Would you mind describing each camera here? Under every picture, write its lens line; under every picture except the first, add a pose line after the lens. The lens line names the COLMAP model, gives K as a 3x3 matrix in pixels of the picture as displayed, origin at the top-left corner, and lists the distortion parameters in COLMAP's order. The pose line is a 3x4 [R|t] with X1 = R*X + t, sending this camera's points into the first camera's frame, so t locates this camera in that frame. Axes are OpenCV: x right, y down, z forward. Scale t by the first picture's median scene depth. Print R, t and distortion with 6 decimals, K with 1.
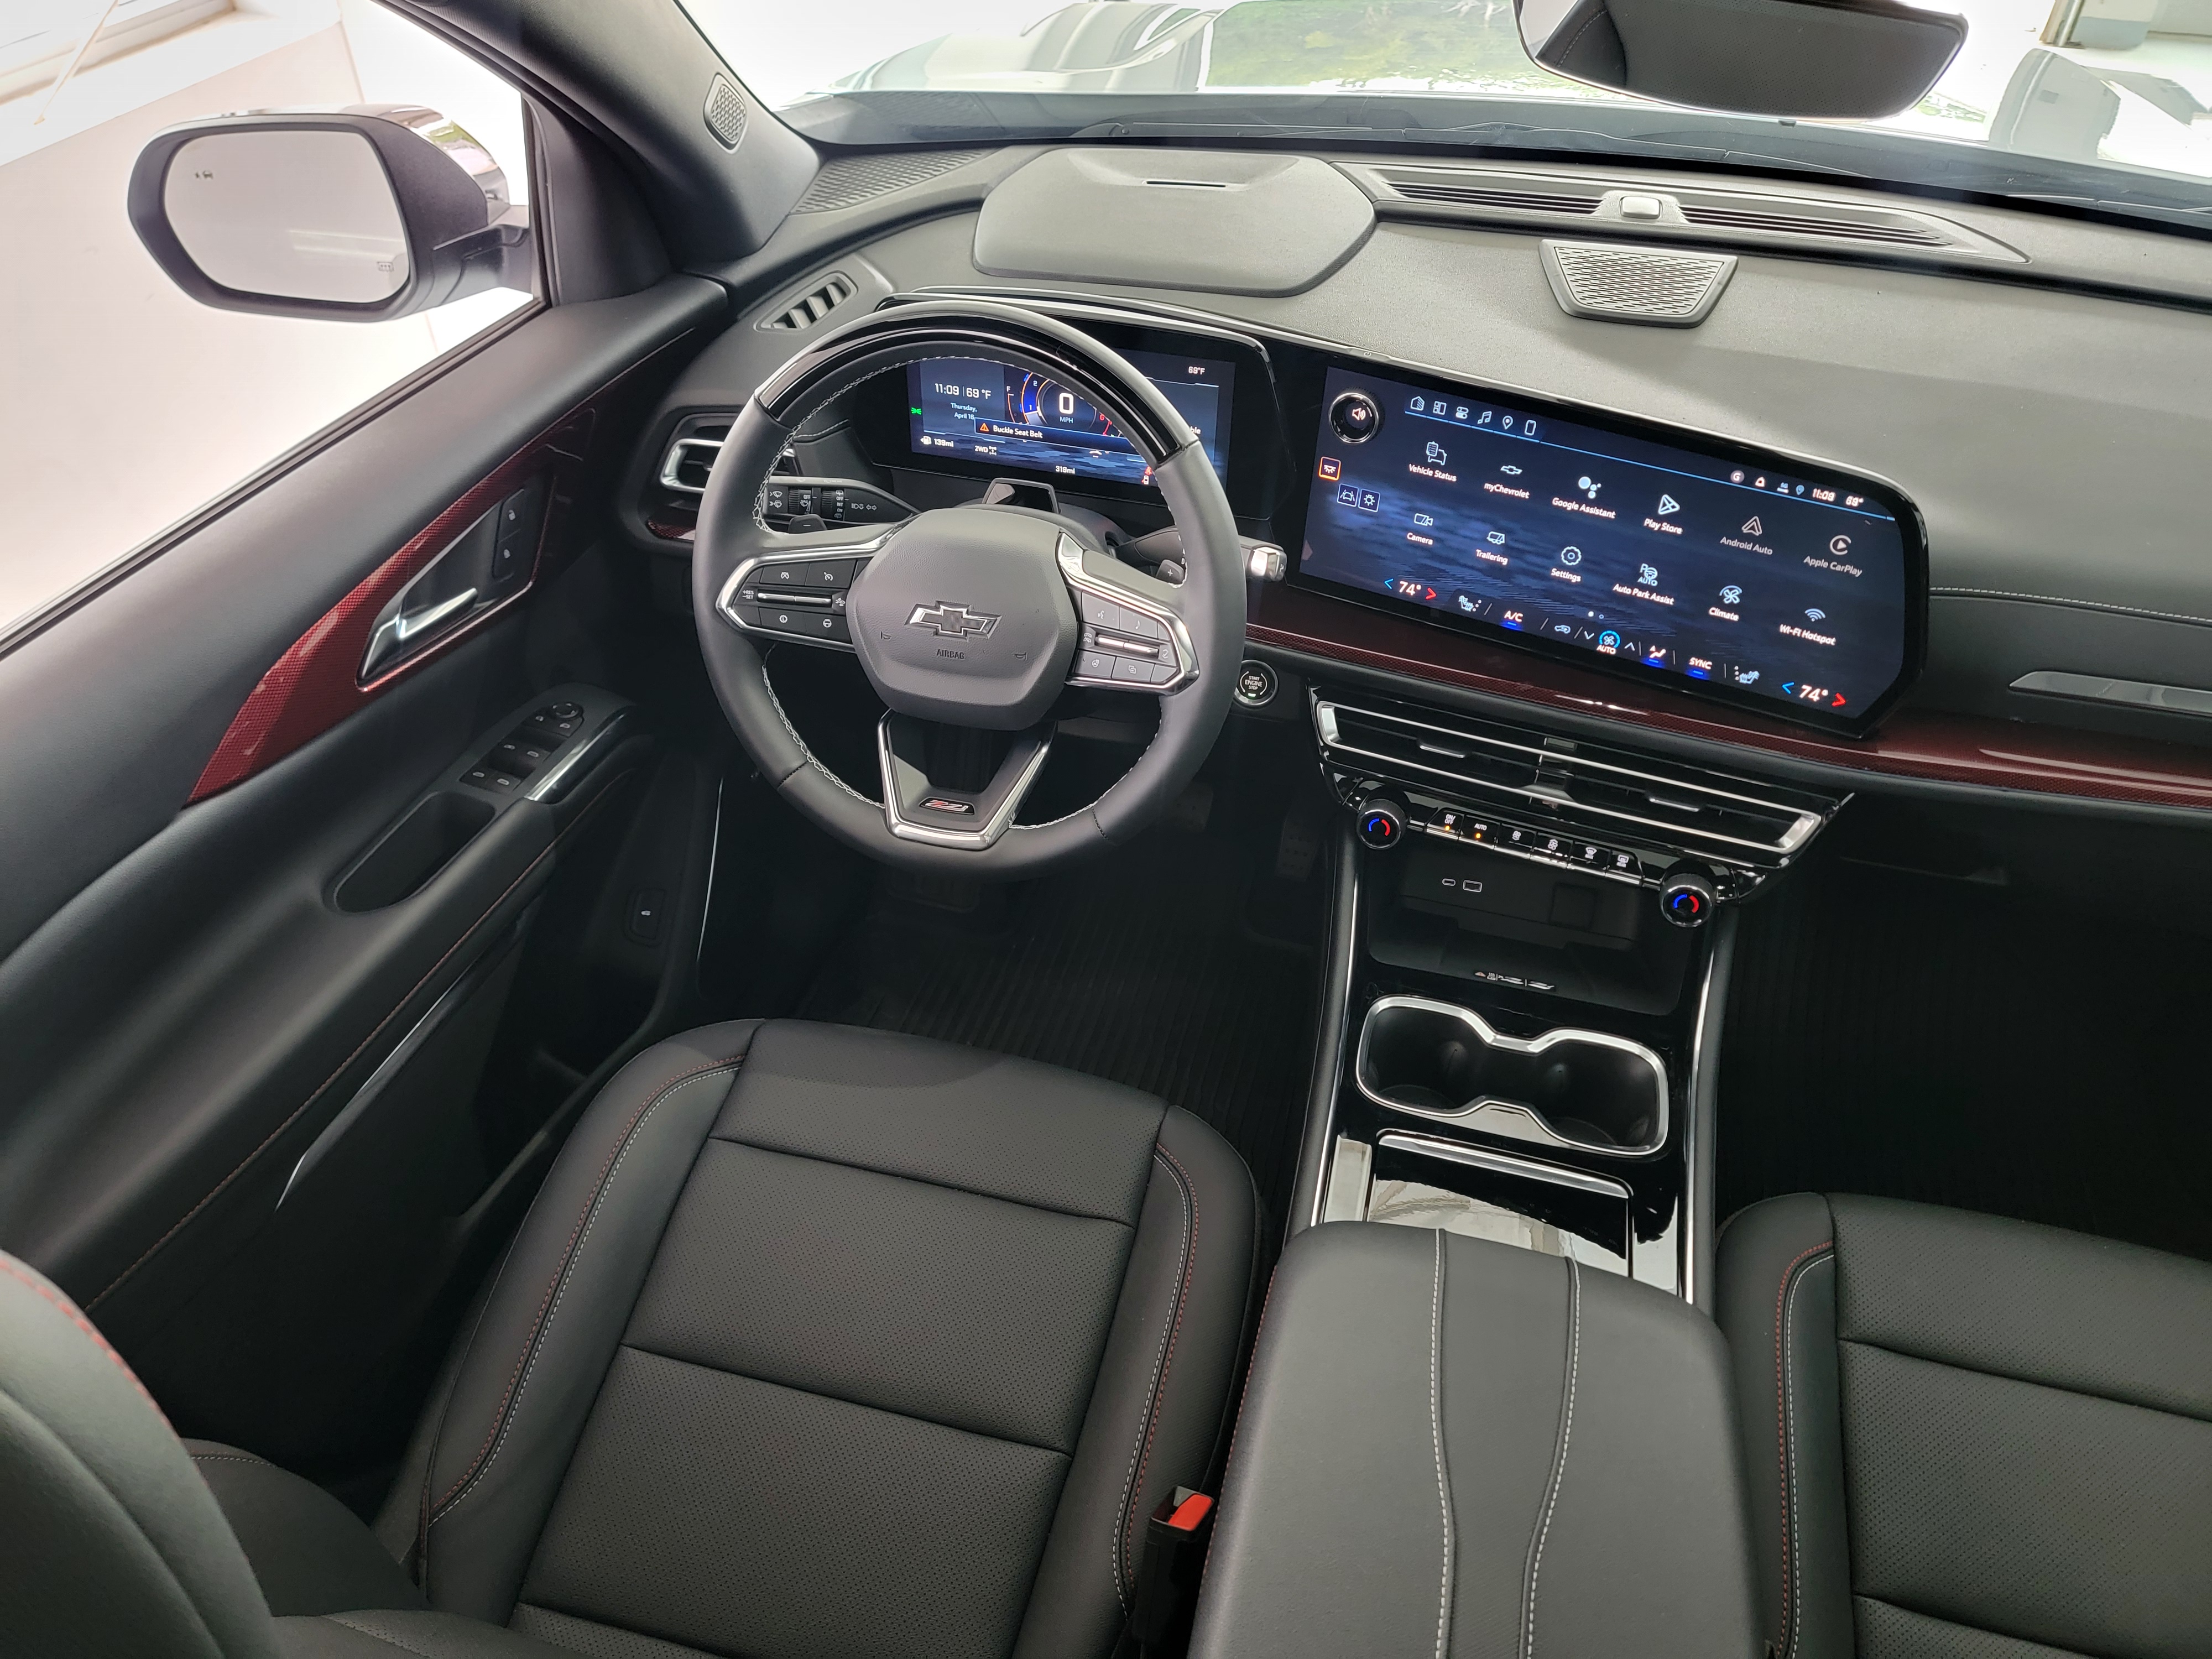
lens RADIAL K [[1509.6, 0, 1129.0], [0, 1509.6, 822.1], [0, 0, 1]] dist [0.094864, -0.123431]
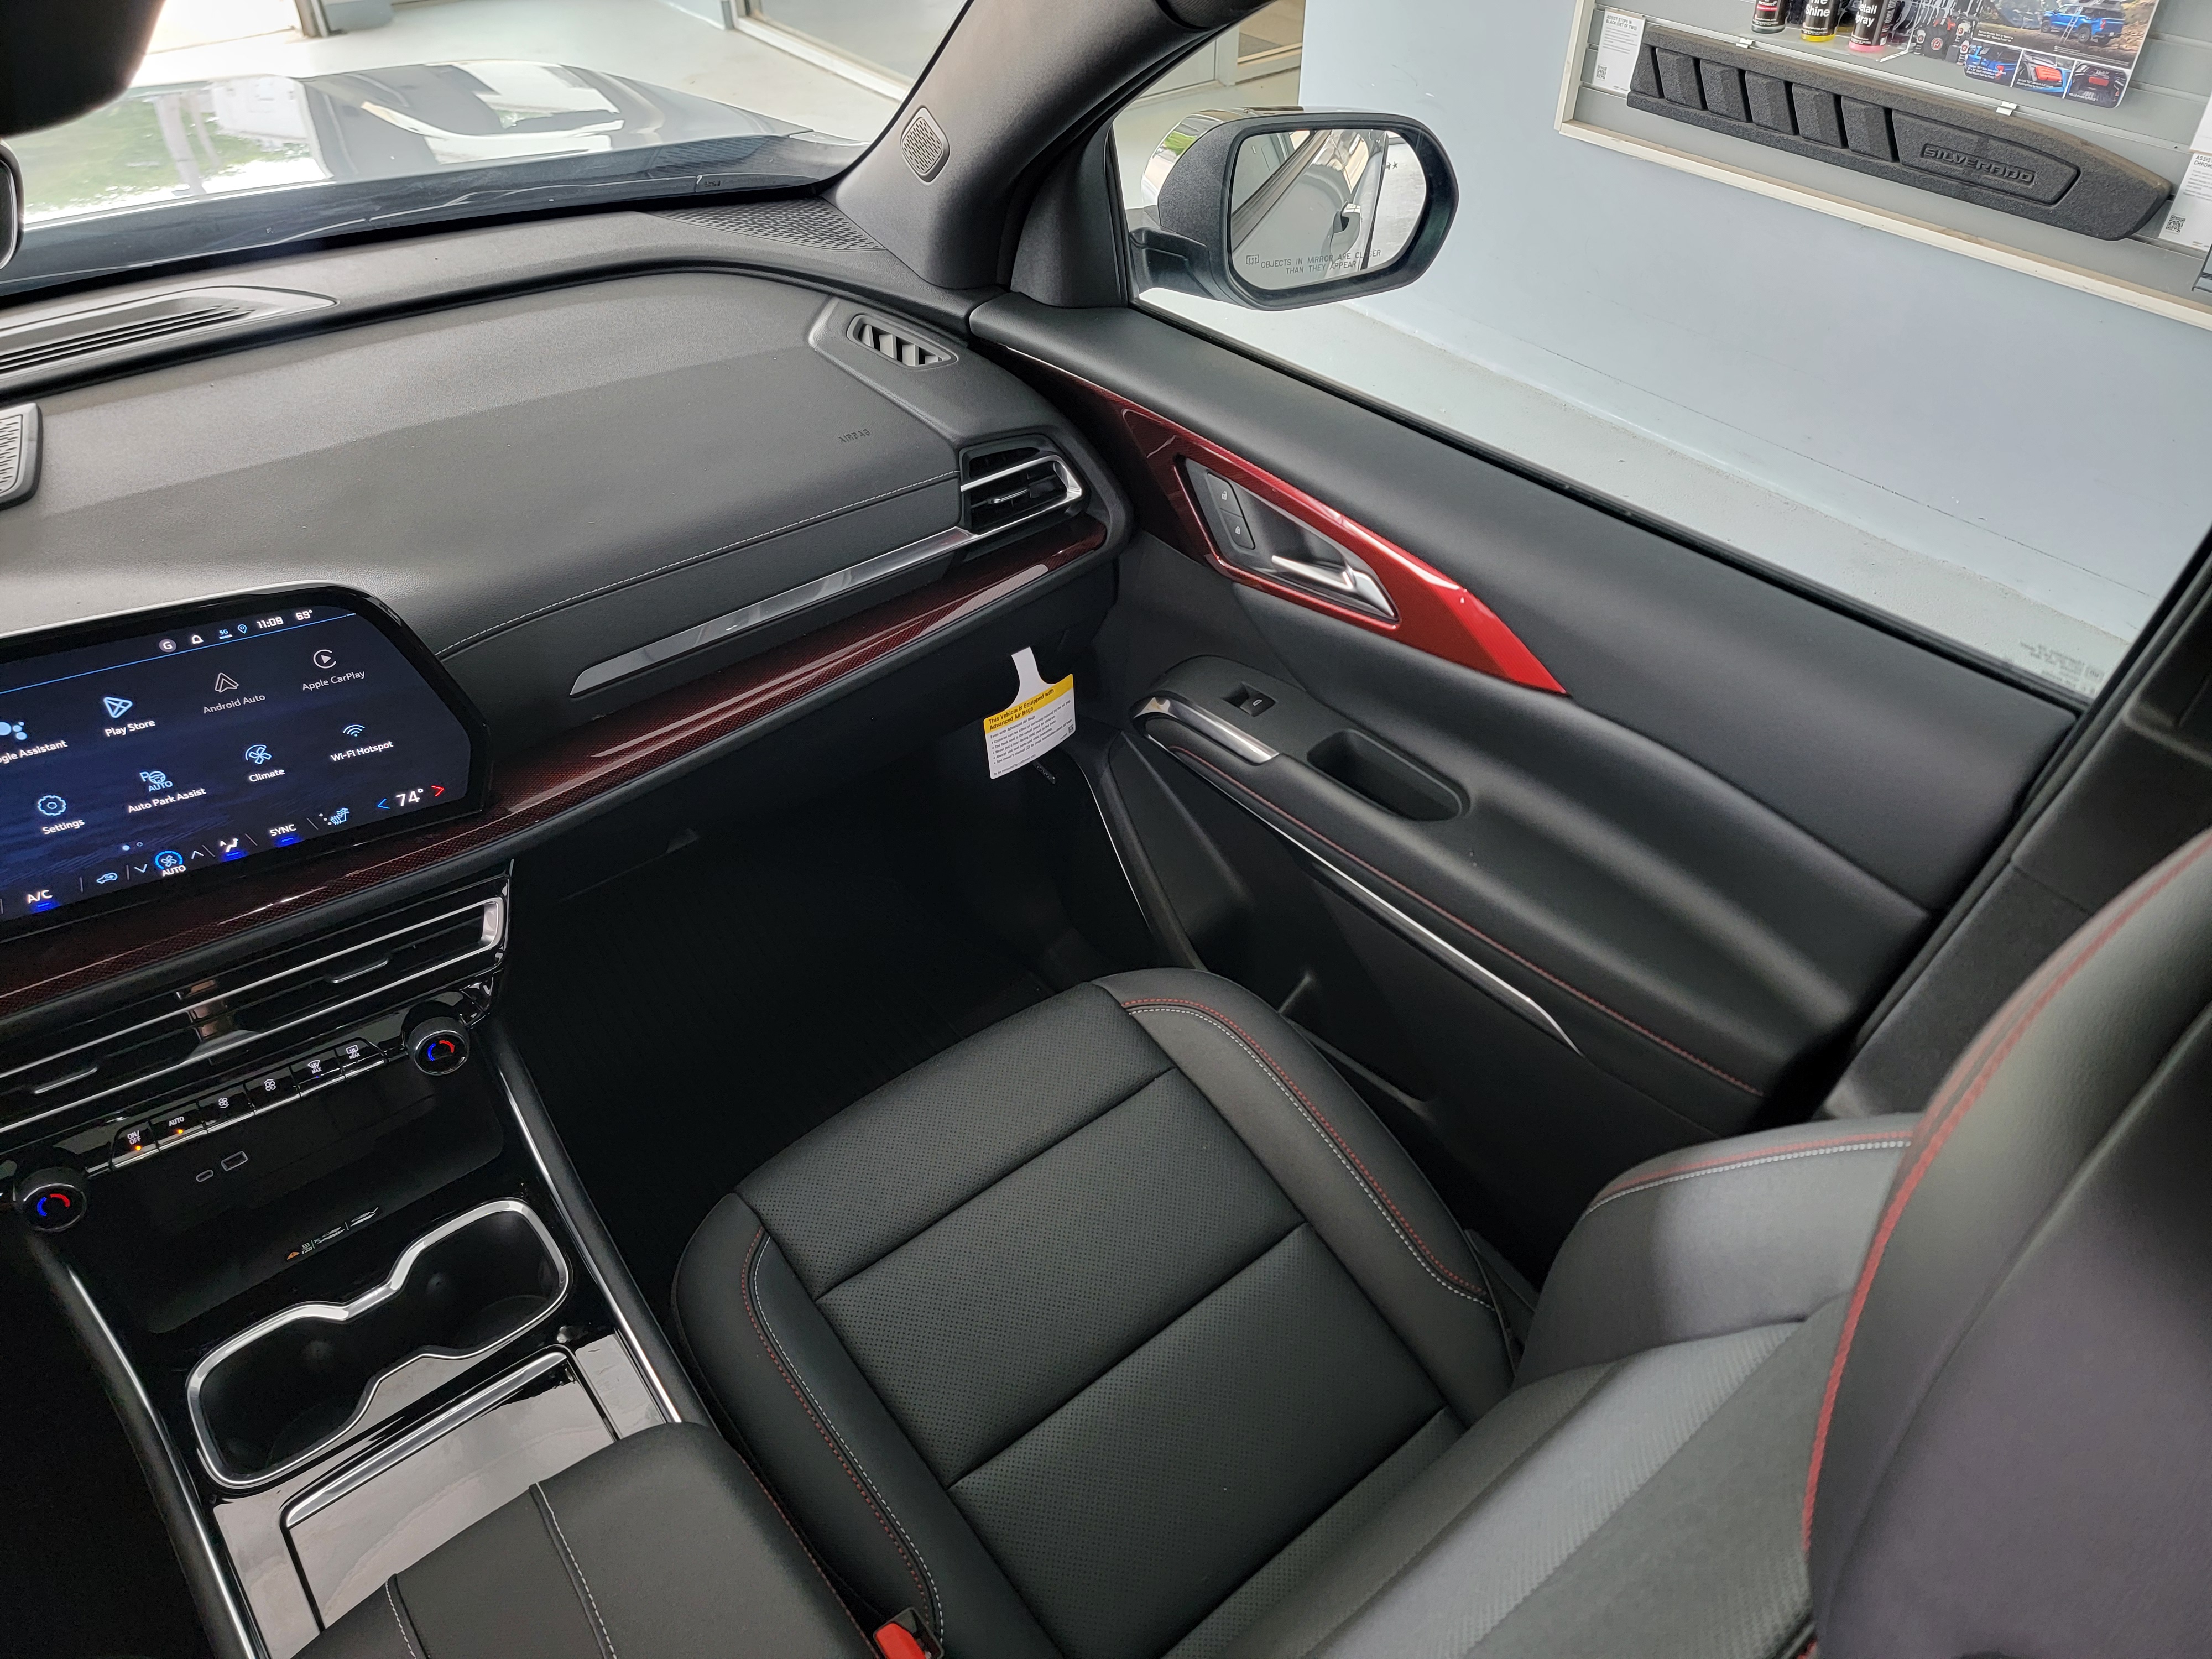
lens RADIAL K [[1511.0, 0, 1111.1], [0, 1511.0, 827.1], [0, 0, 1]] dist [0.096375, -0.085310]
pose [[0.597942, -0.535896, 0.596054, 0.126197], [0.533716, 0.821003, 0.202736, -0.029274], [-0.598007, 0.196899, 0.776928, 0.008987]]
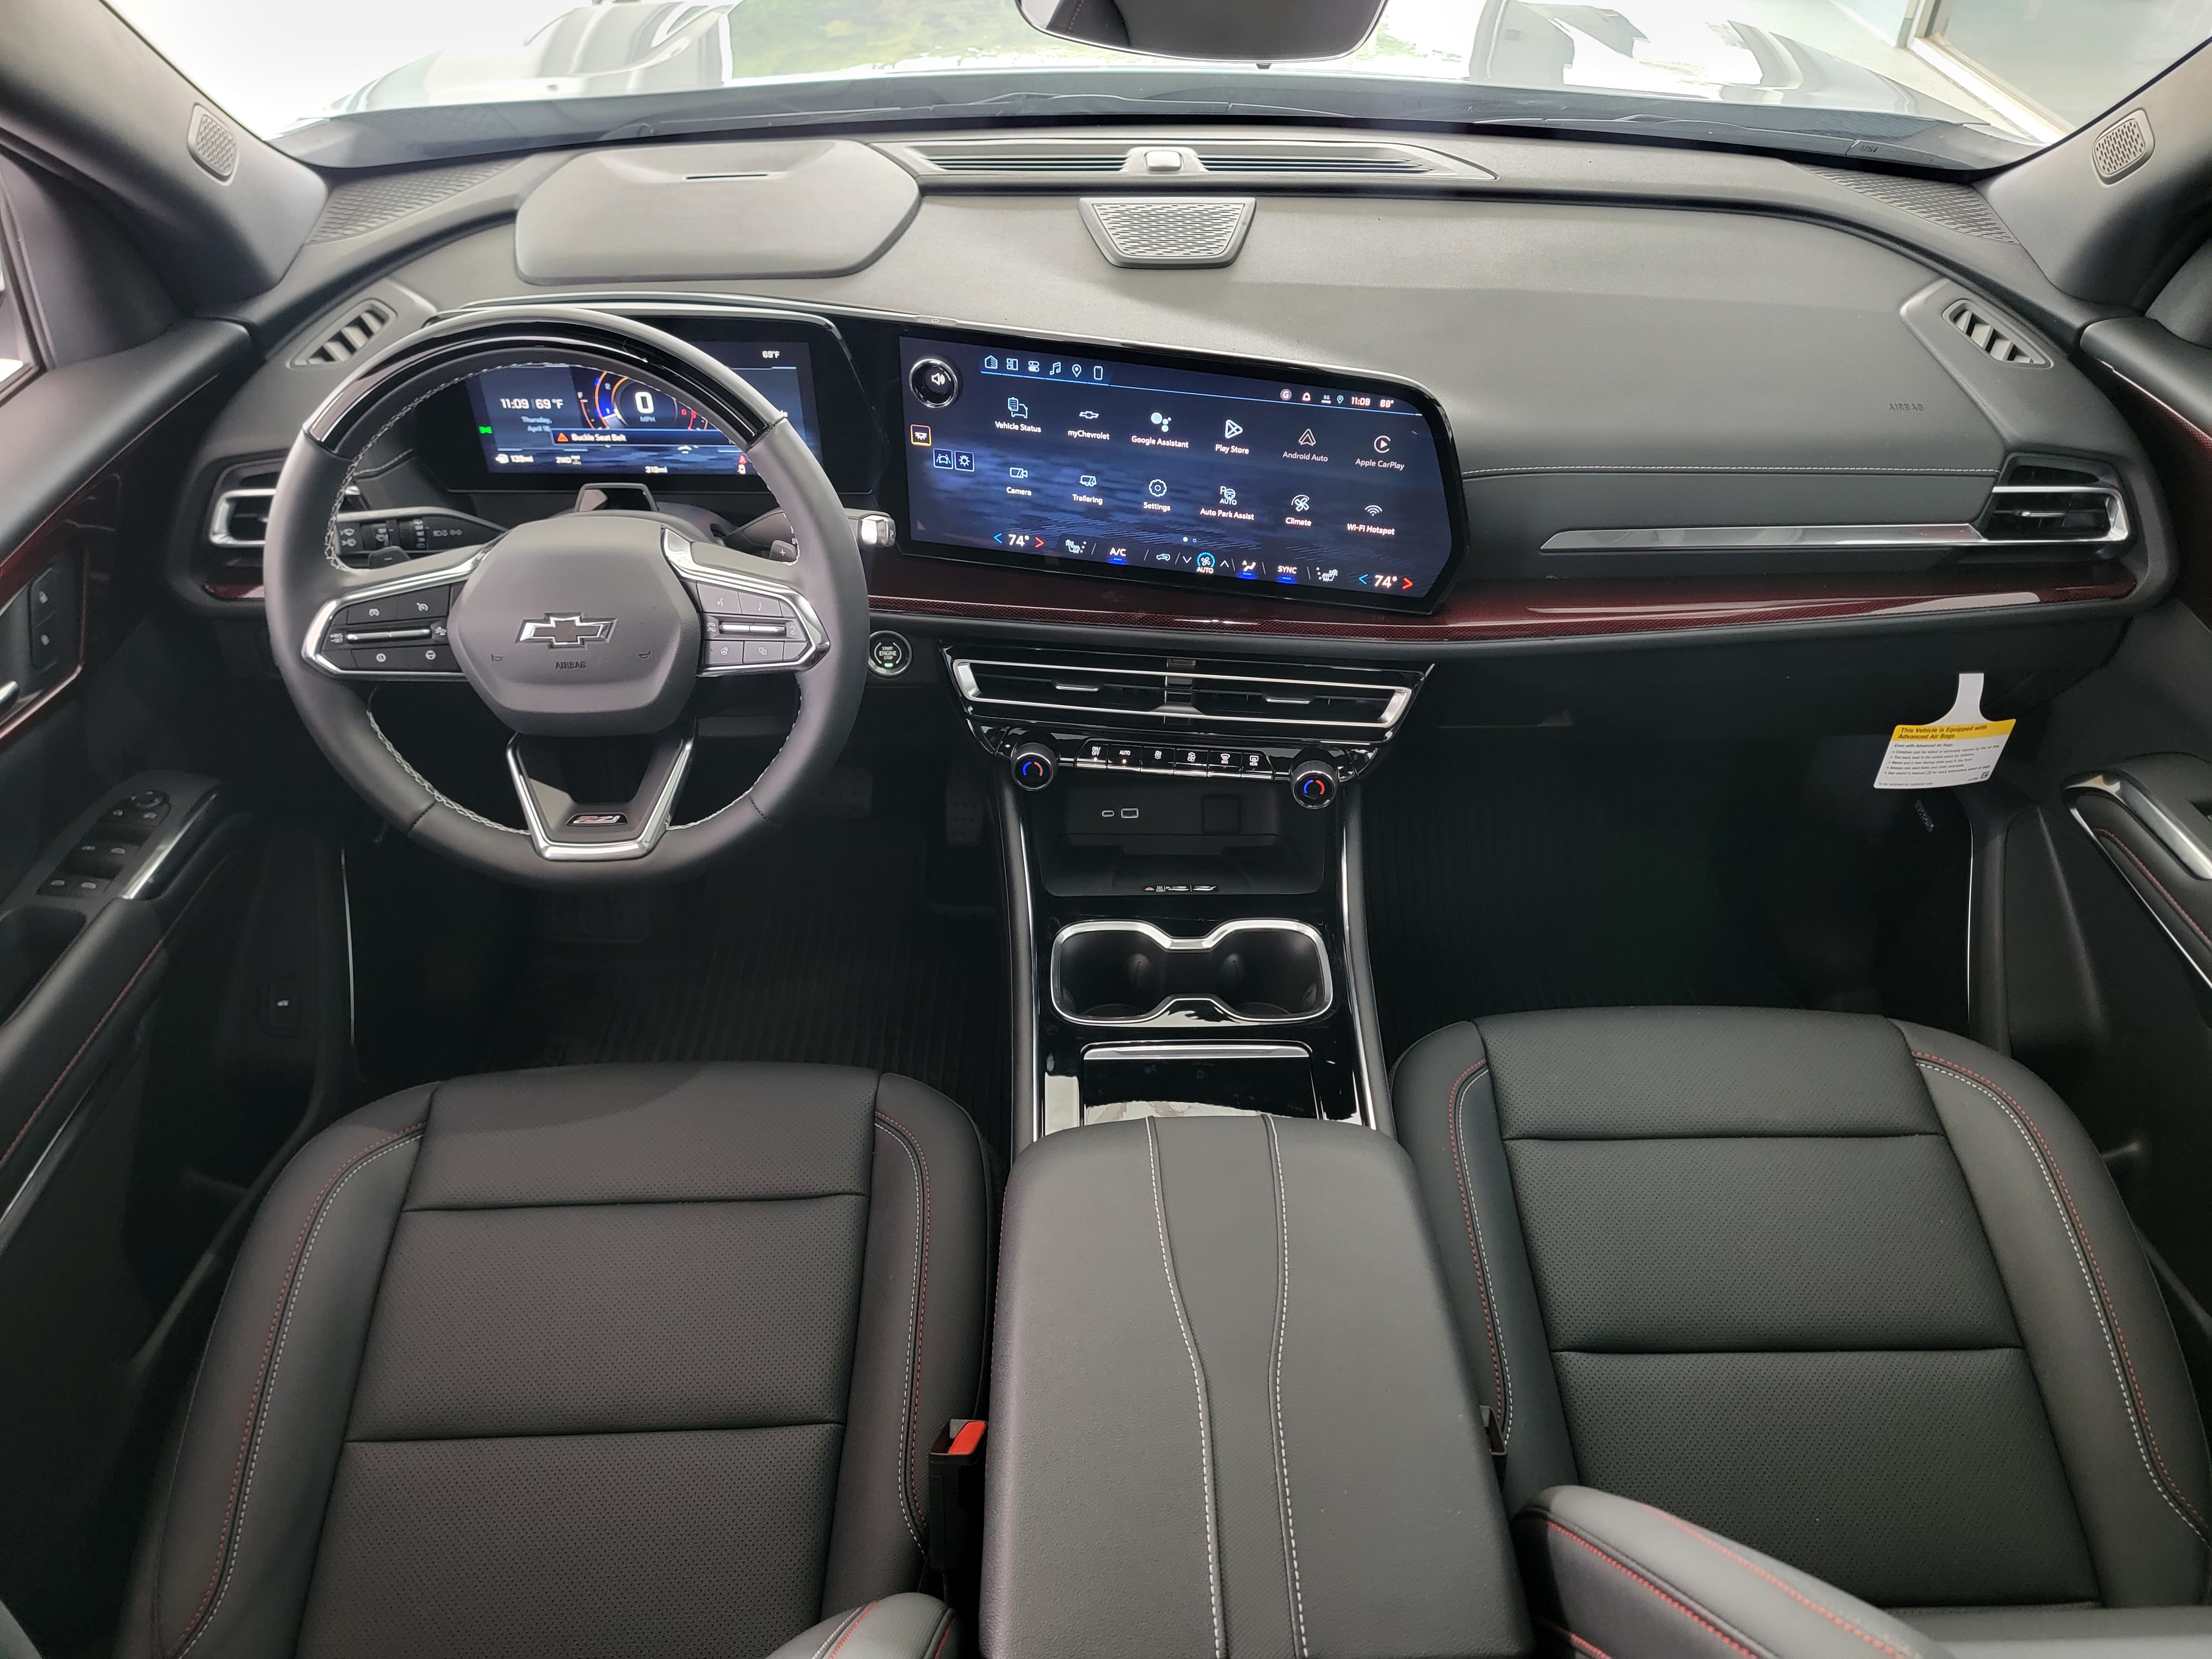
lens RADIAL K [[1515.8, 0, 1126.8], [0, 1515.8, 823.9], [0, 0, 1]] dist [0.076147, -0.073080]
pose [[0.960898, -0.181451, 0.209168, 0.002009], [0.180401, 0.983294, 0.024252, 0.028109], [-0.210074, 0.014430, 0.977579, -0.039745]]
